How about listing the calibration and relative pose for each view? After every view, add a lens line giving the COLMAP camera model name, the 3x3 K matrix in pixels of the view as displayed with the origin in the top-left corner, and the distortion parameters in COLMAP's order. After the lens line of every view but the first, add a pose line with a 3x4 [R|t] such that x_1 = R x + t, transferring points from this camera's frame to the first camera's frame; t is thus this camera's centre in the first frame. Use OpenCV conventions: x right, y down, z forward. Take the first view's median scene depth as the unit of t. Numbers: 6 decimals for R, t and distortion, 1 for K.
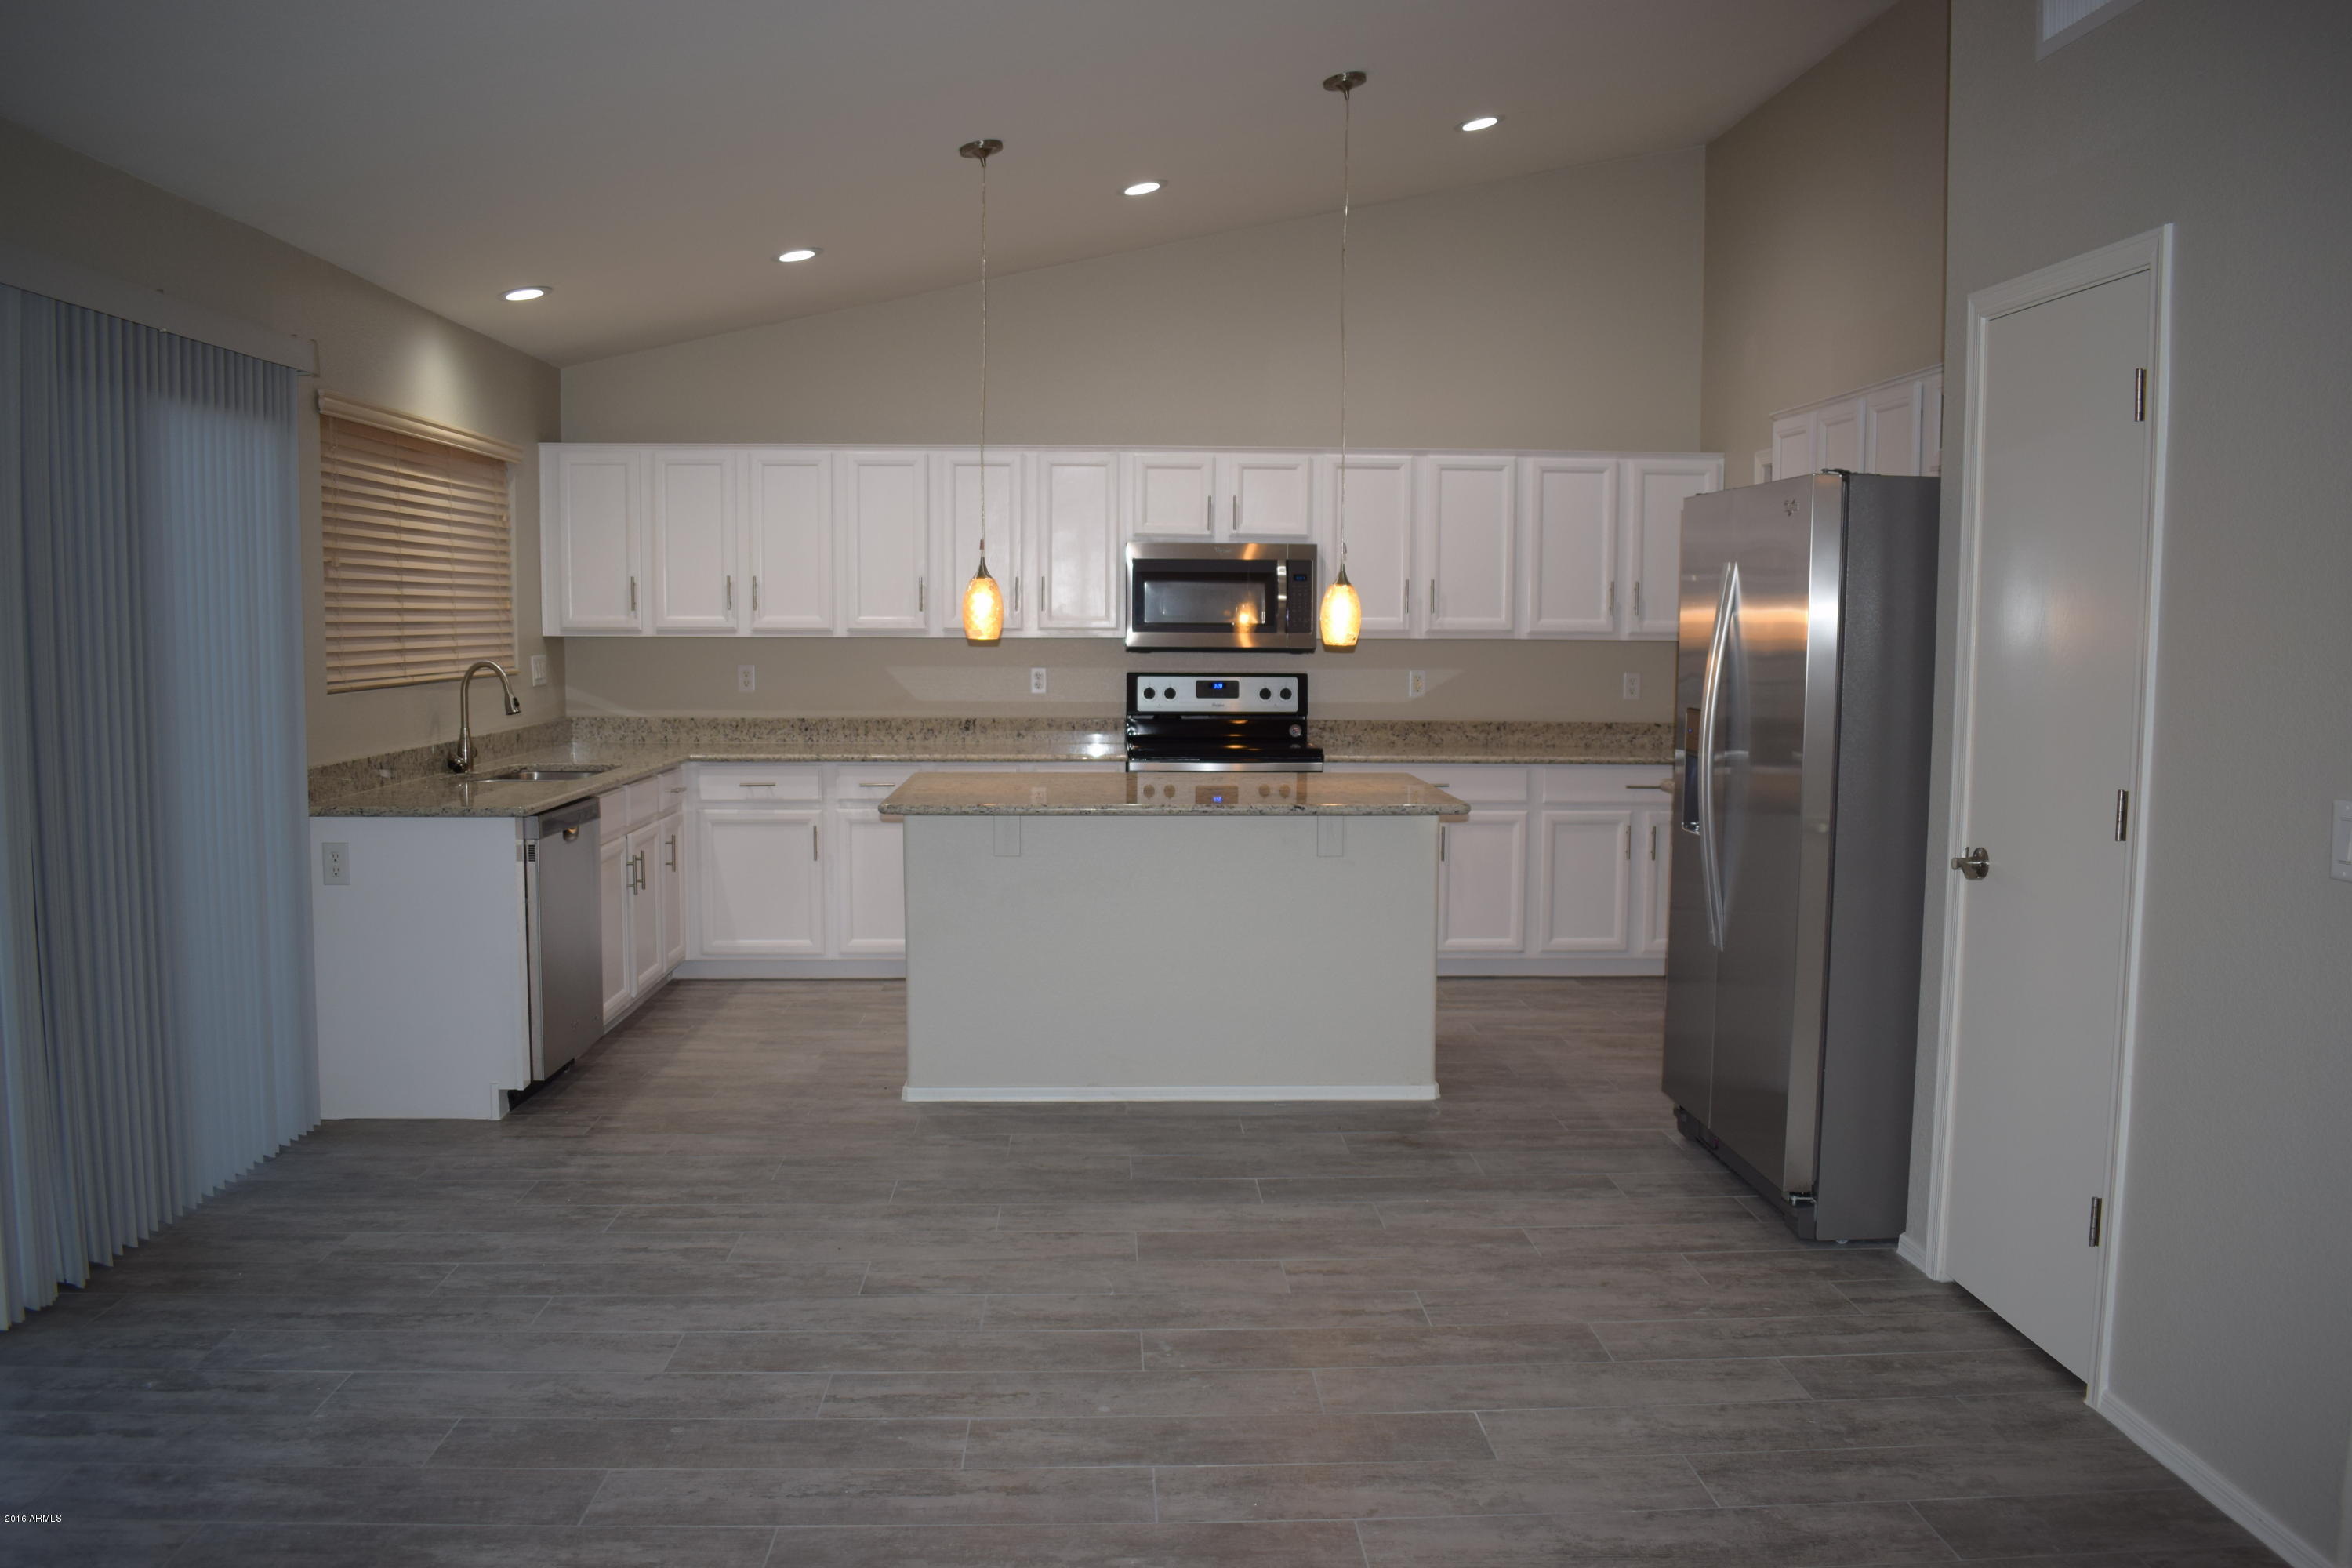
lens RADIAL K [[1822.3, 0, 1174.6], [0, 1822.3, 796.6], [0, 0, 1]] dist [-0.084186, 0.007870]
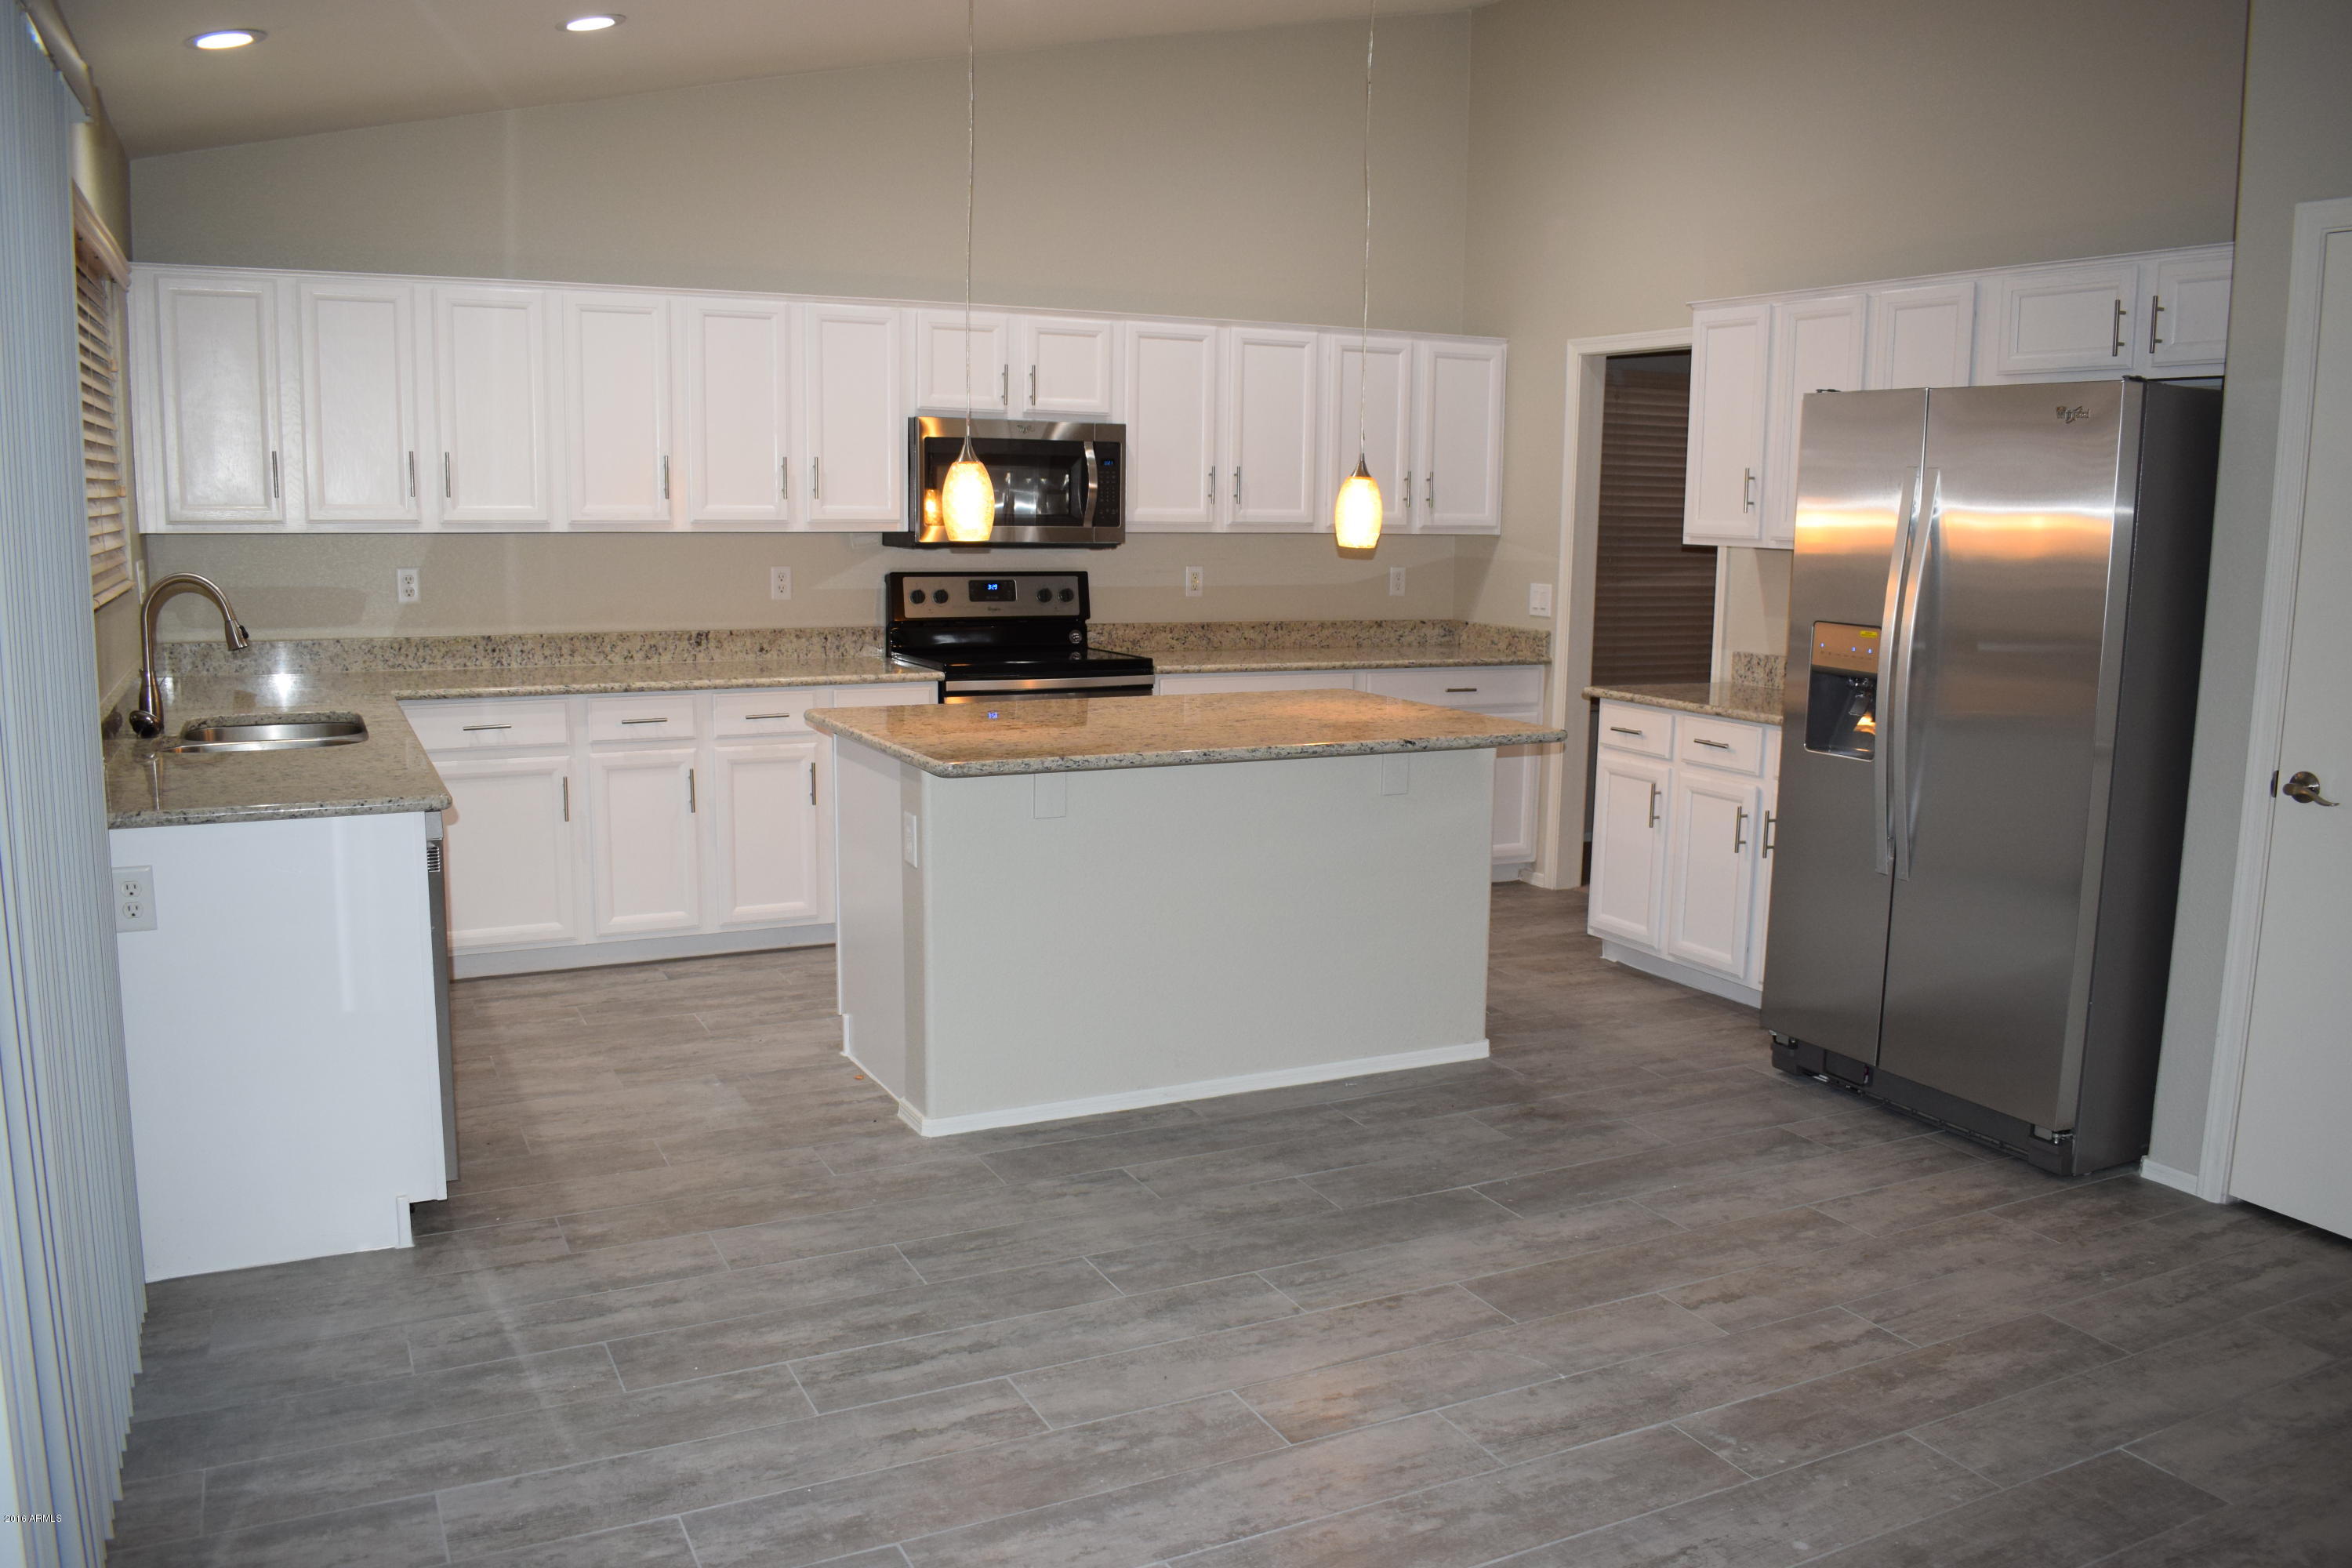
lens RADIAL K [[1822.3, 0, 1175.4], [0, 1822.3, 778.3], [0, 0, 1]] dist [-0.084186, 0.007870]
pose [[0.916053, -0.052382, 0.397622, -0.412327], [0.029717, 0.997574, 0.062955, -0.037121], [-0.399955, -0.045854, 0.915387, 0.294589]]
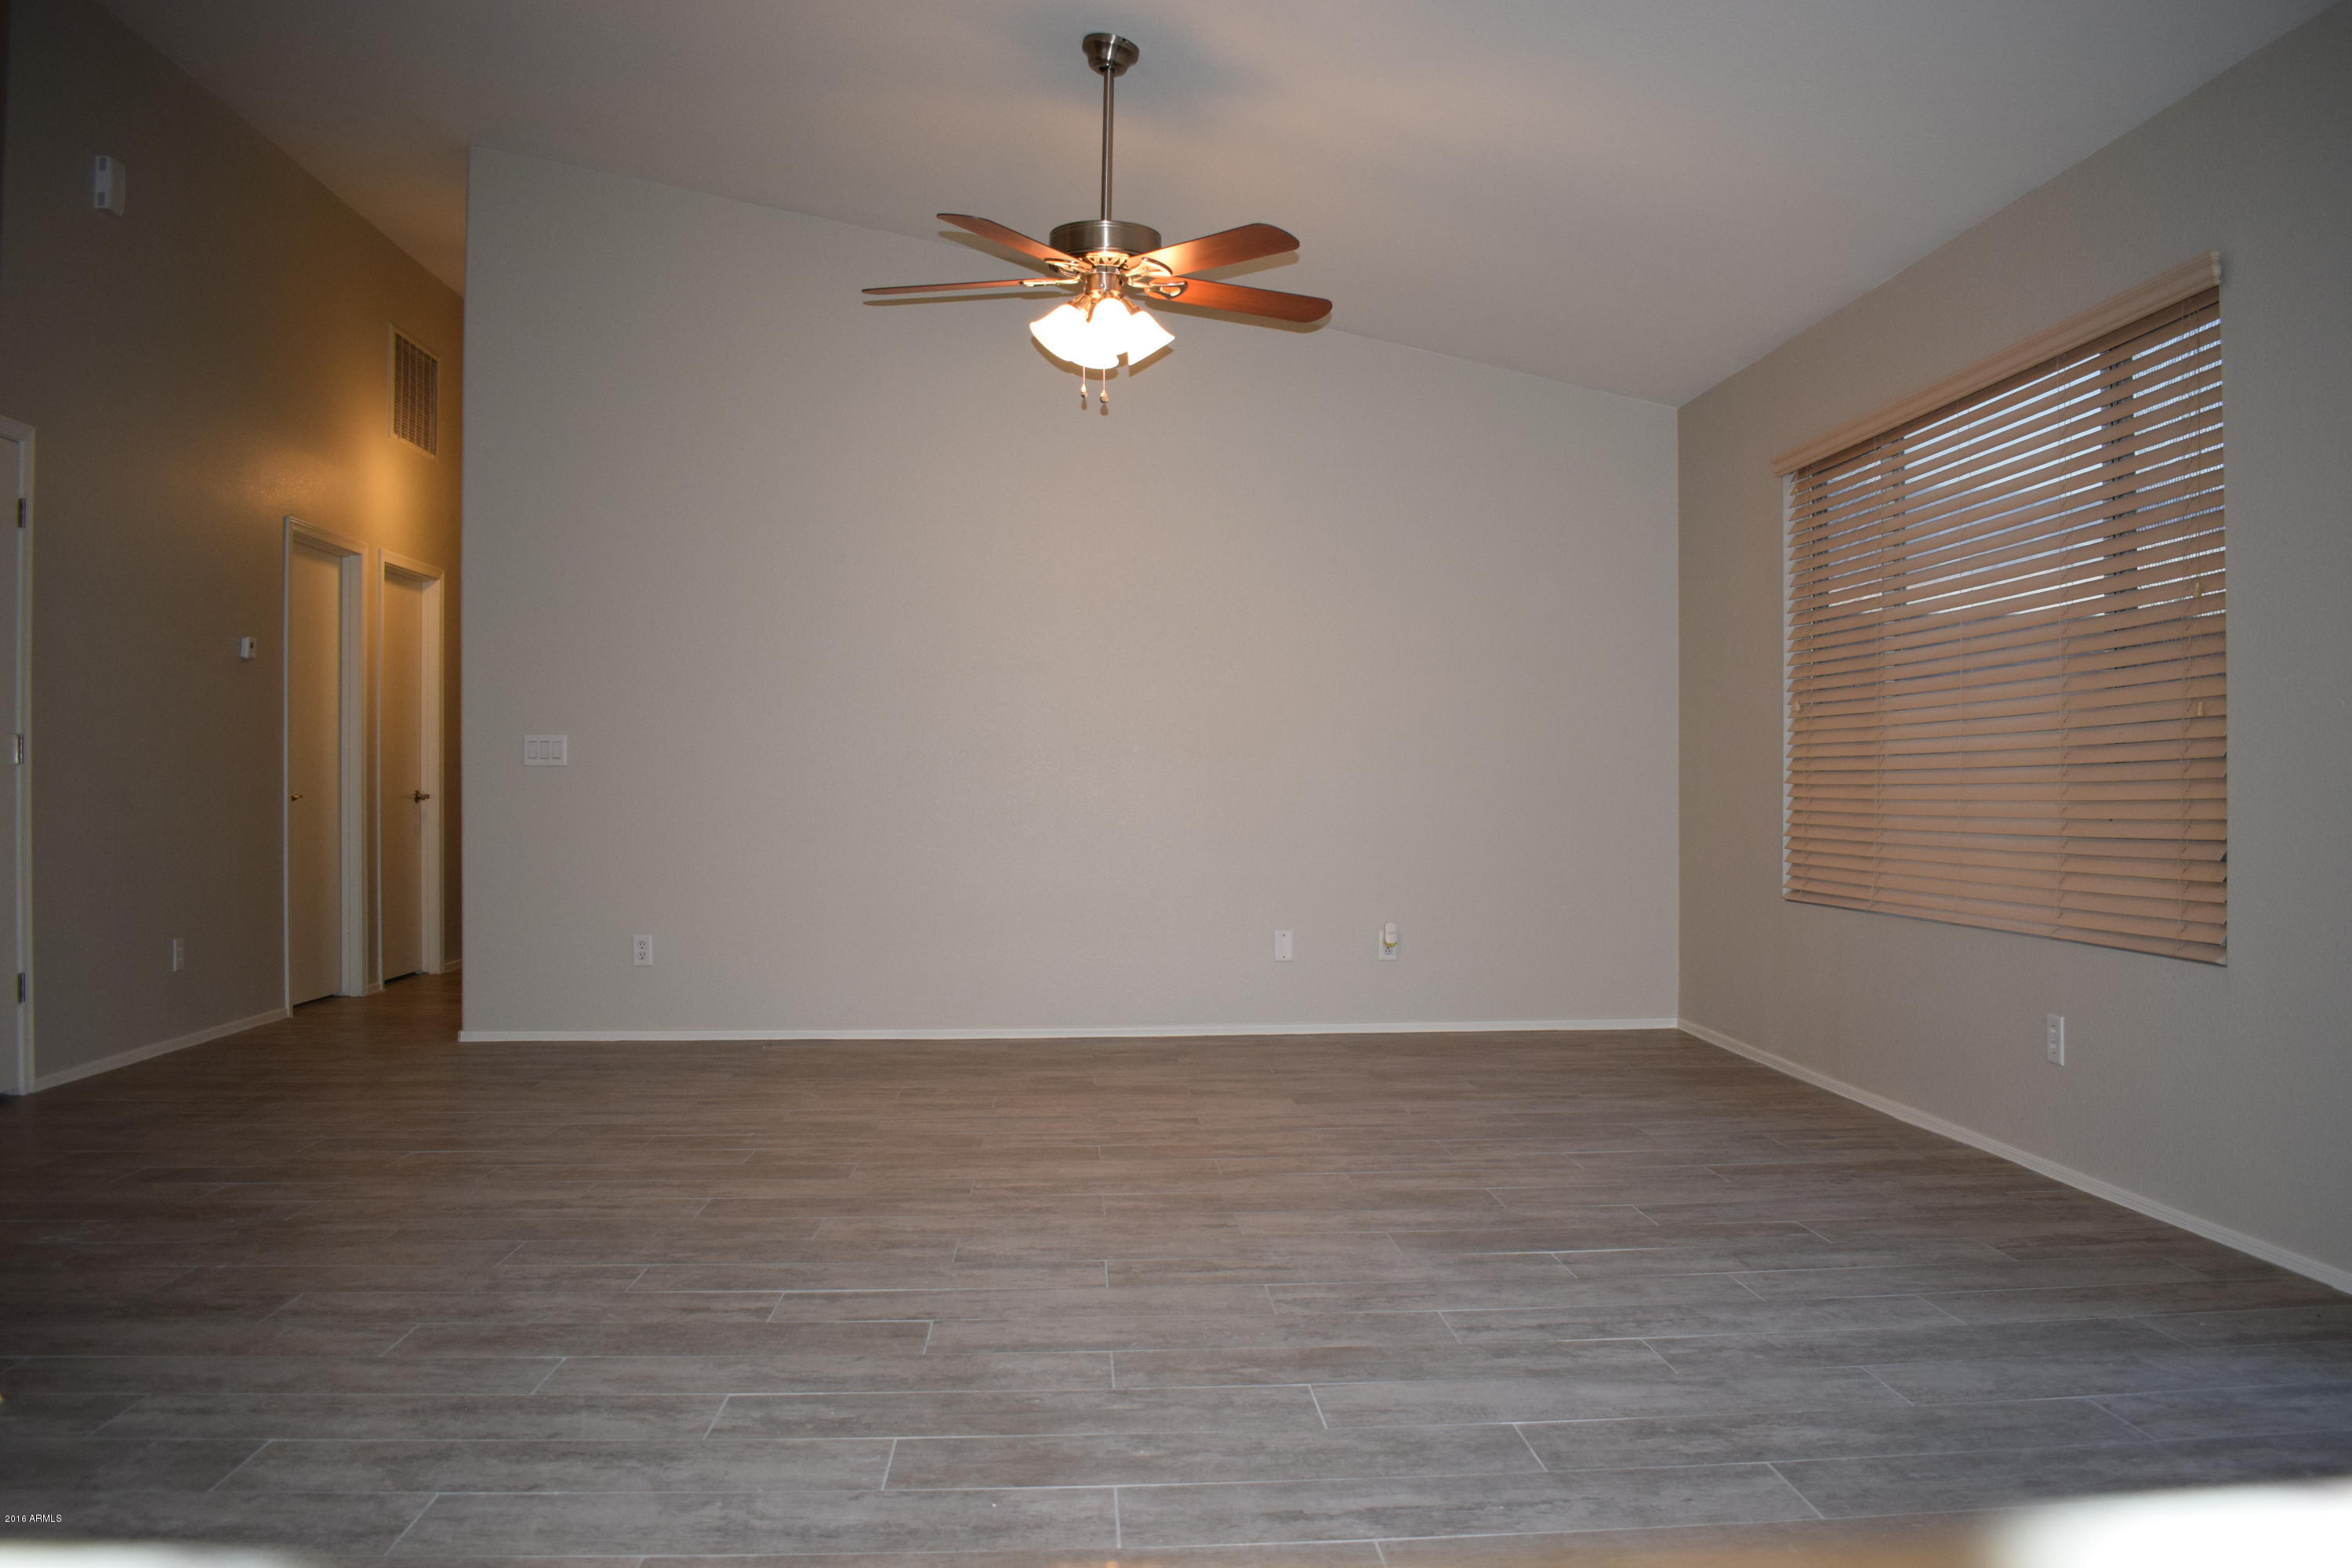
lens RADIAL K [[1822.3, 0, 1176.1], [0, 1822.3, 784.0], [0, 0, 1]] dist [-0.084186, 0.007870]
pose [[-0.999909, -0.004336, -0.012751, -0.016712], [-0.005538, 0.995385, 0.095798, -0.007435], [0.012277, 0.095860, -0.995319, 1.155542]]
